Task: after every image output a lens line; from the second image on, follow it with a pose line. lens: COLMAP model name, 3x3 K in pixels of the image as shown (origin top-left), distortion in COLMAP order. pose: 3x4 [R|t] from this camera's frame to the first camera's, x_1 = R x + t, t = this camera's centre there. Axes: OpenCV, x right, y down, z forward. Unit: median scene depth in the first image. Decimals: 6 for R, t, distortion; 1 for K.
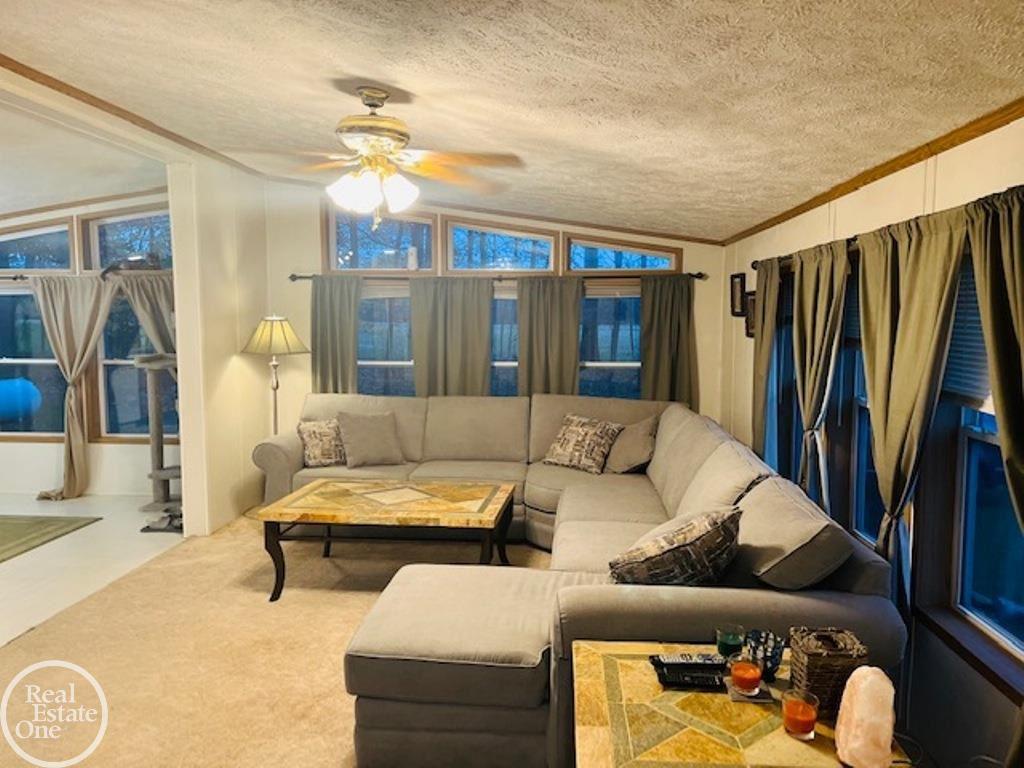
lens RADIAL K [[776.9, 0, 515.7], [0, 776.9, 378.8], [0, 0, 1]] dist [-0.068796, 0.263813]
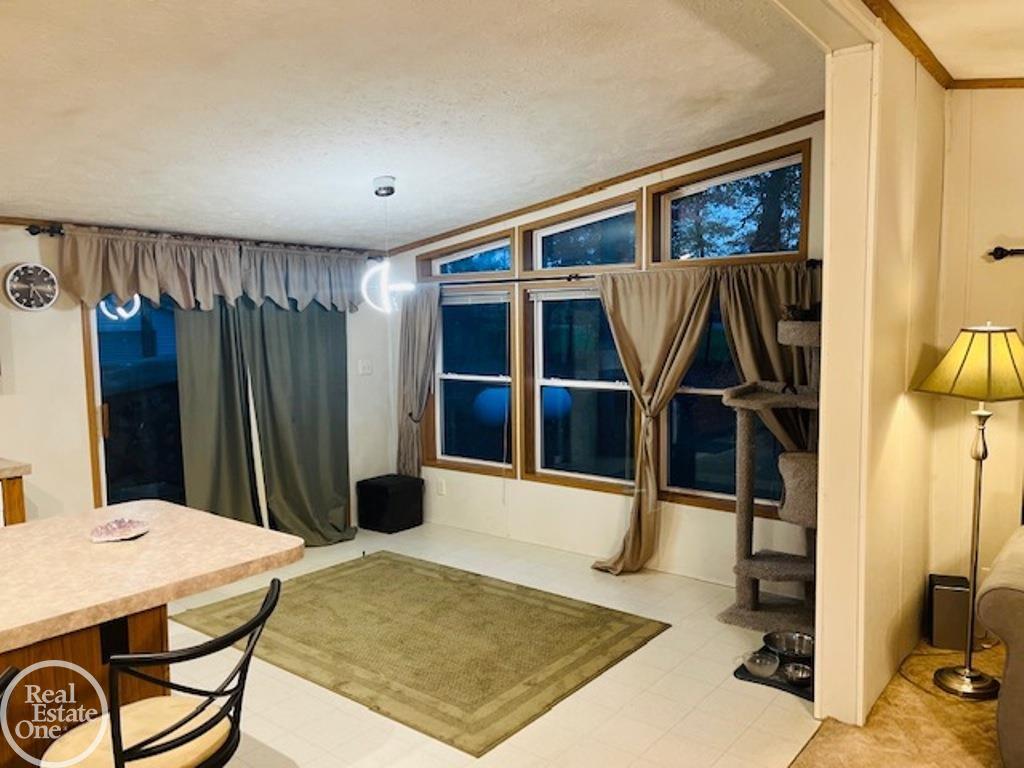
lens RADIAL K [[776.9, 0, 515.7], [0, 776.9, 378.8], [0, 0, 1]] dist [-0.068796, 0.263813]
pose [[0.820150, 0.034565, -0.571103, -0.253180], [-0.029596, 0.999400, 0.017986, -0.042488], [0.571382, 0.002151, 0.820681, 0.351634]]
